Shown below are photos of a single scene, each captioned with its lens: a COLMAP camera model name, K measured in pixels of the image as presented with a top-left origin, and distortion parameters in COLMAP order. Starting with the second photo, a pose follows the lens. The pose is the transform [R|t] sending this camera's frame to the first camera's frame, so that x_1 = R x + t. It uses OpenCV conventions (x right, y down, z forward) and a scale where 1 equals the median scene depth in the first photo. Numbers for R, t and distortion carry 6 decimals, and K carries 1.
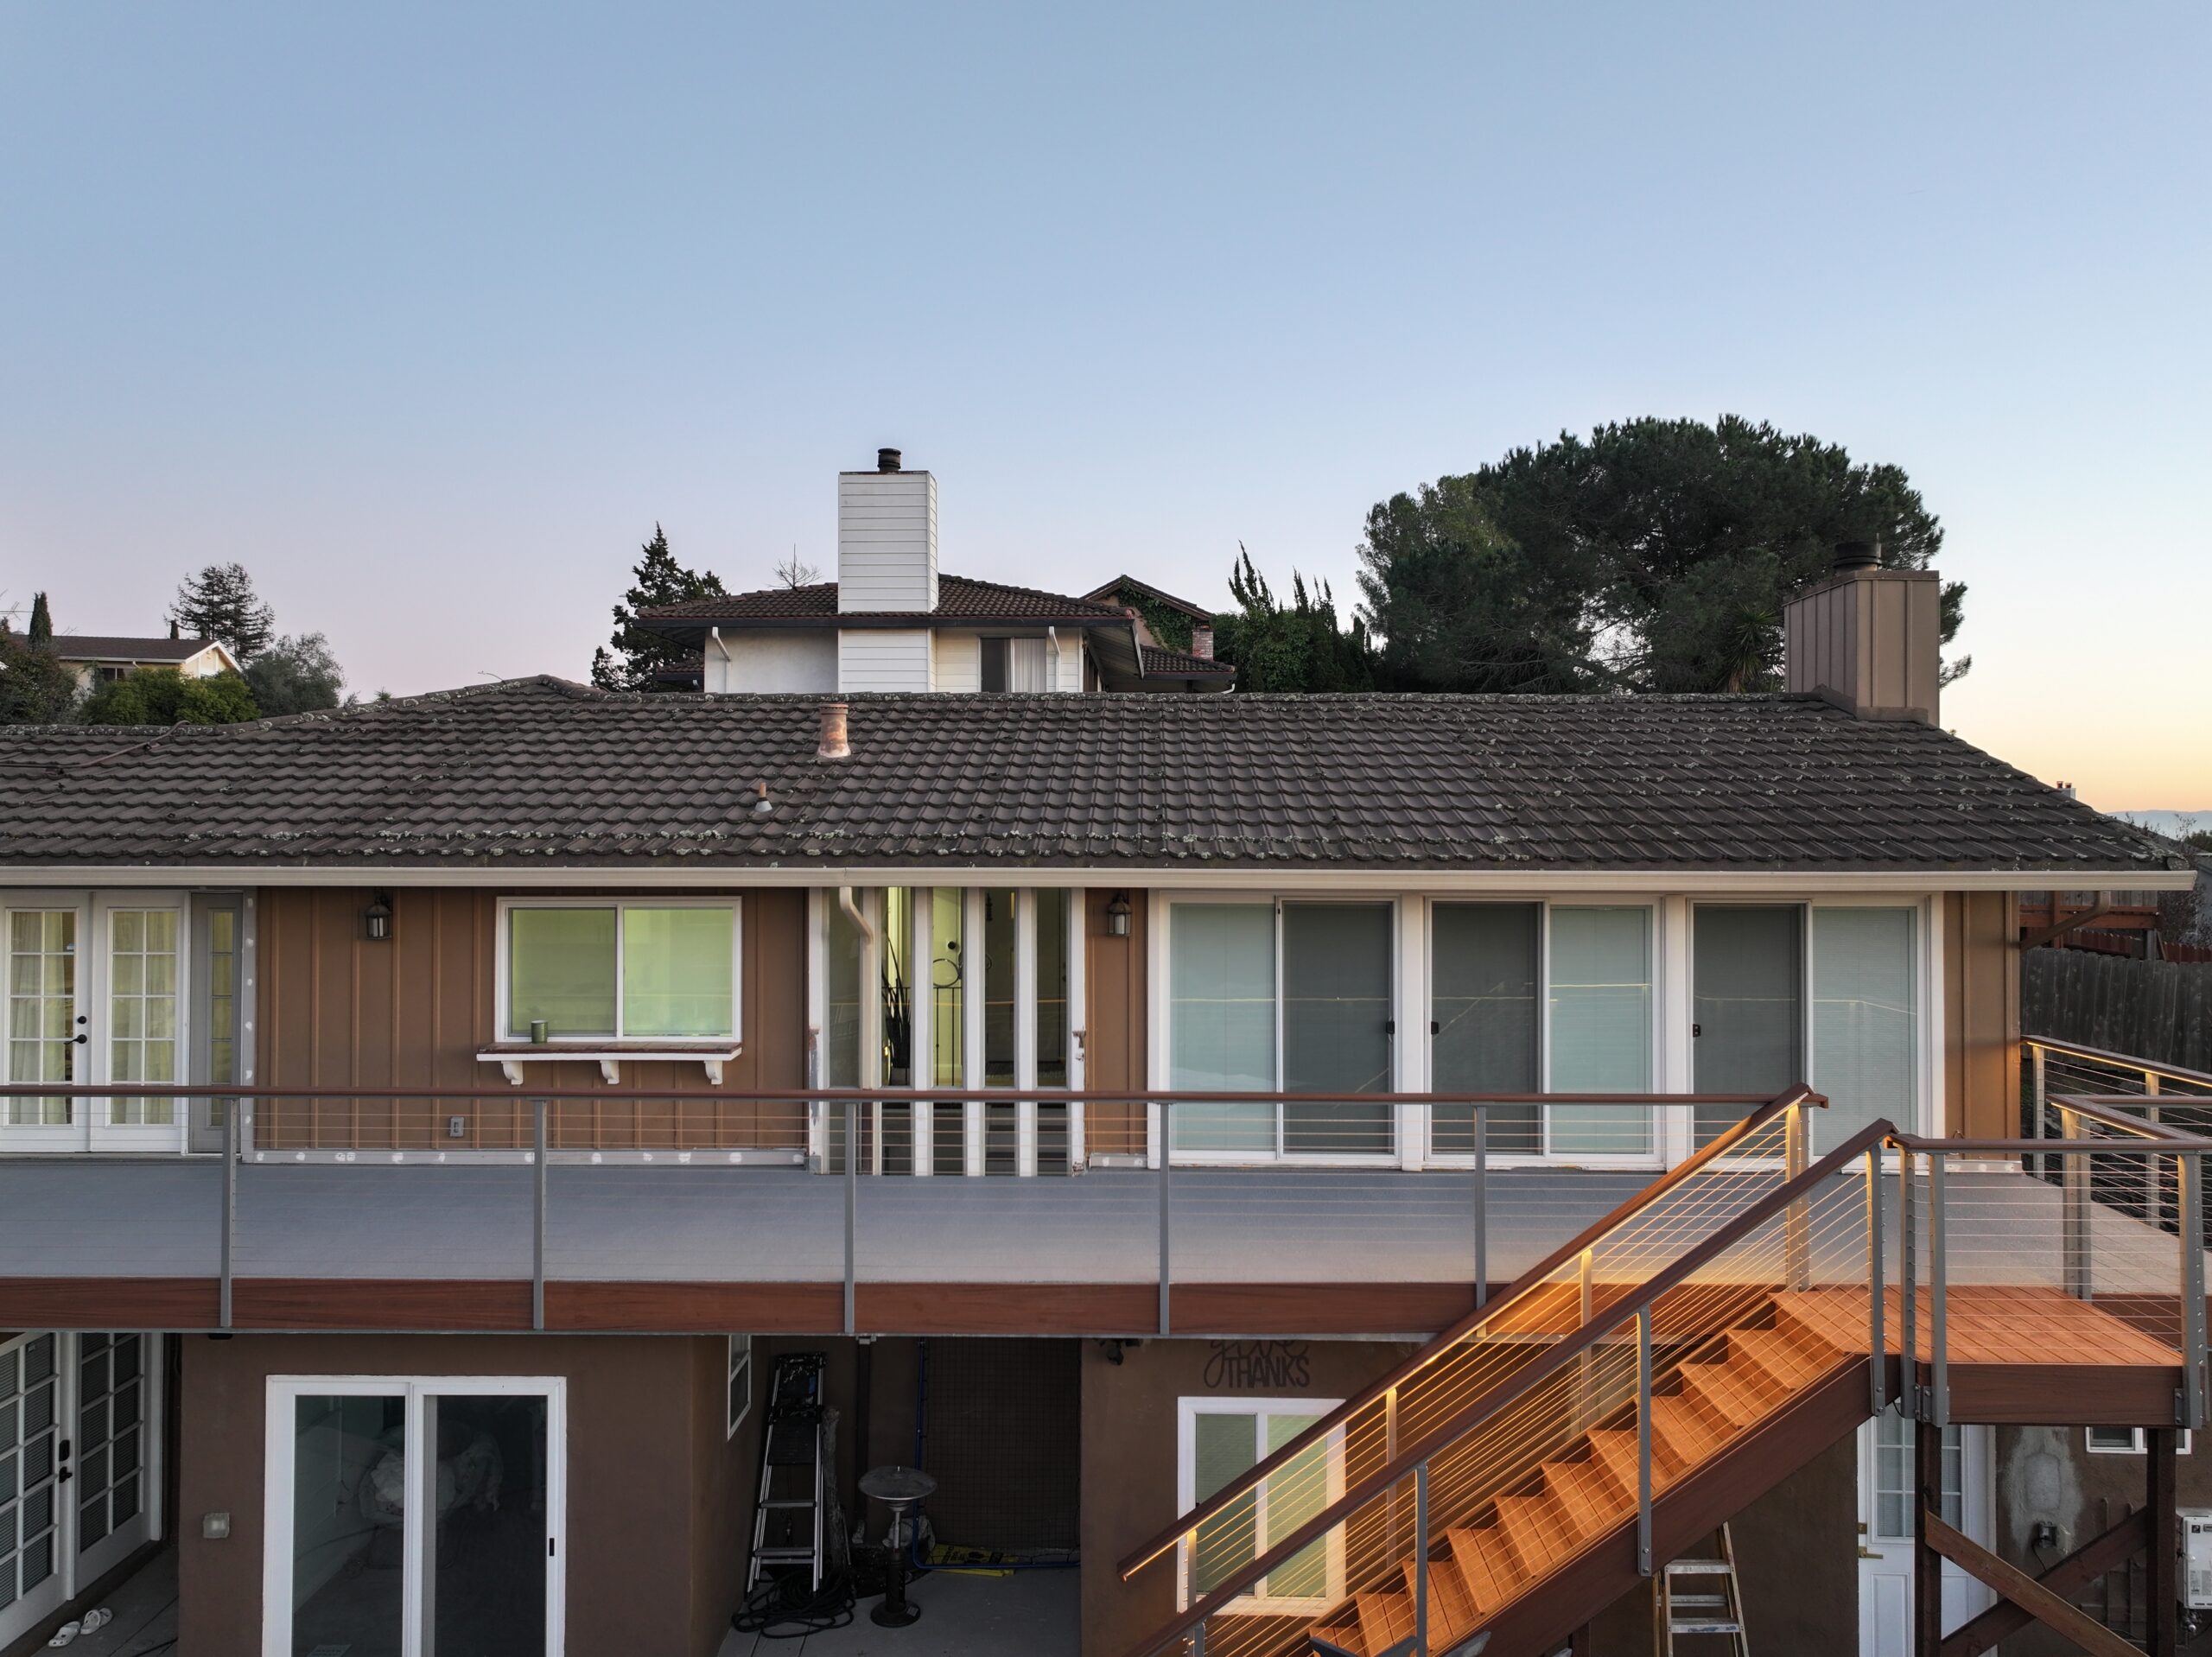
lens RADIAL K [[1579.9, 0, 1113.7], [0, 1579.9, 823.1], [0, 0, 1]] dist [0.028517, -0.002623]
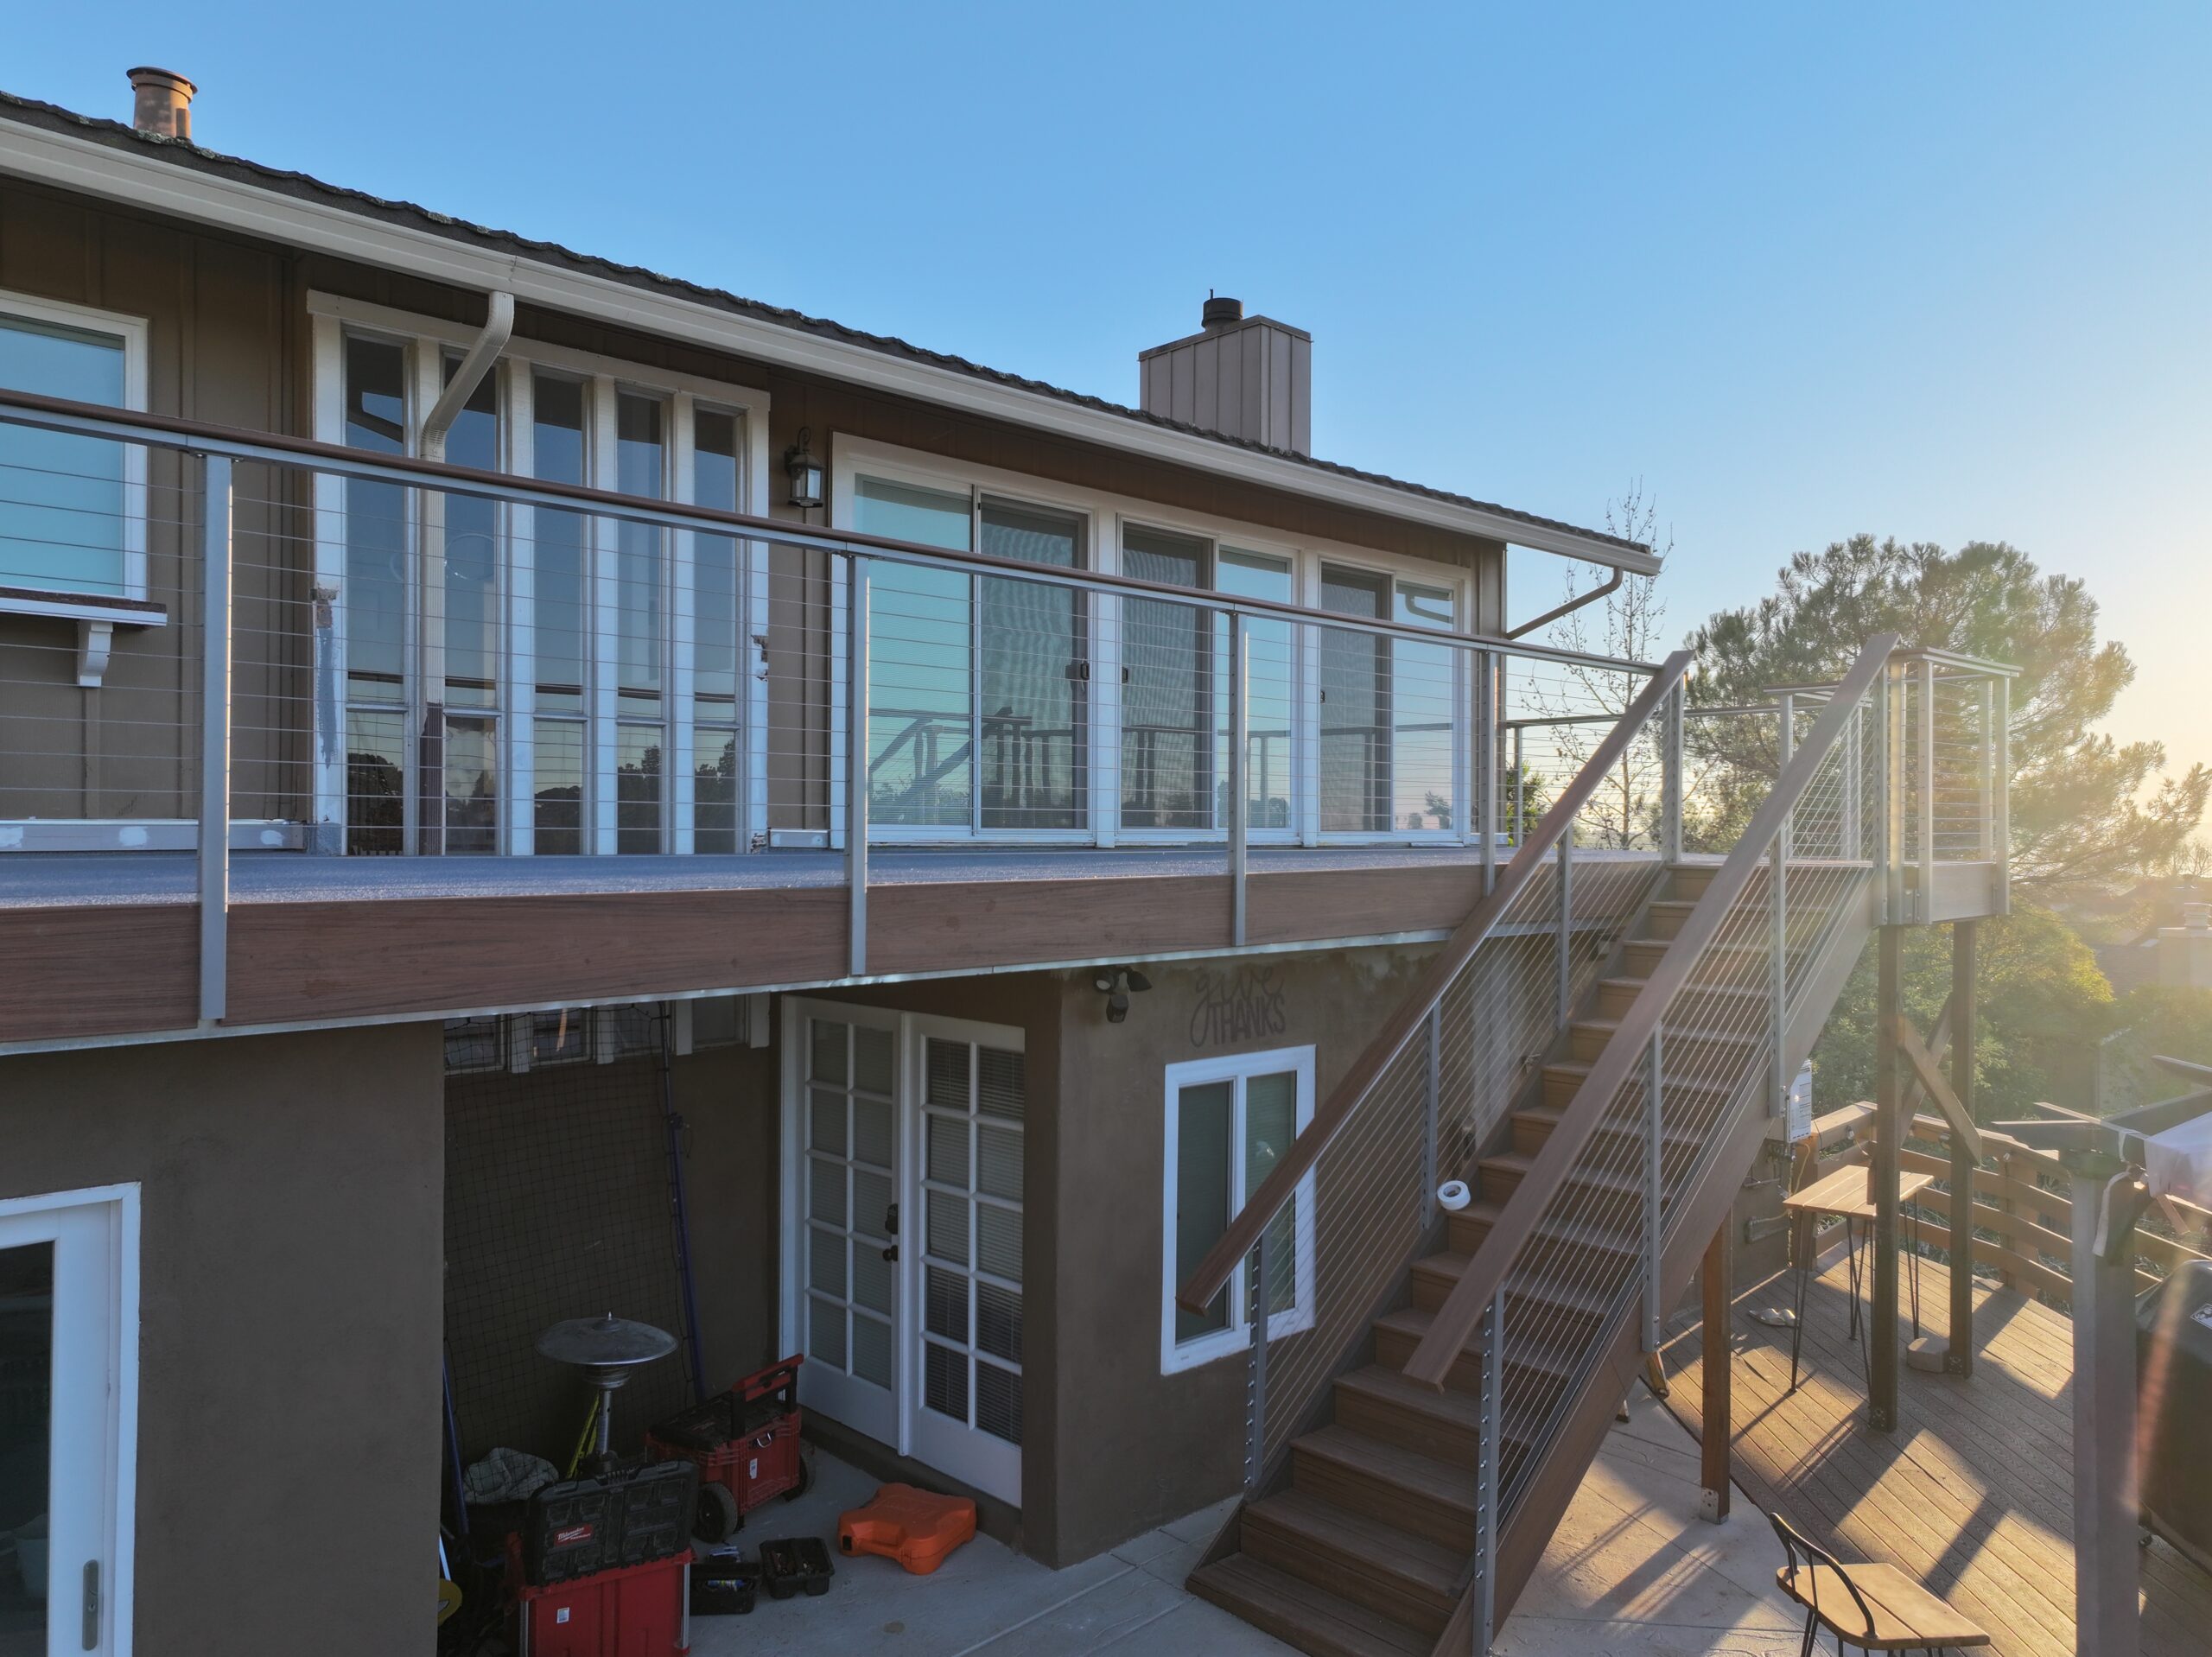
lens RADIAL K [[1579.9, 0, 1103.9], [0, 1579.9, 821.6], [0, 0, 1]] dist [0.028517, -0.002623]
pose [[0.707290, 0.008599, 0.706871, -0.473504], [-0.006992, 0.999962, -0.005168, 0.258492], [-0.706889, -0.001287, 0.707324, 0.525308]]
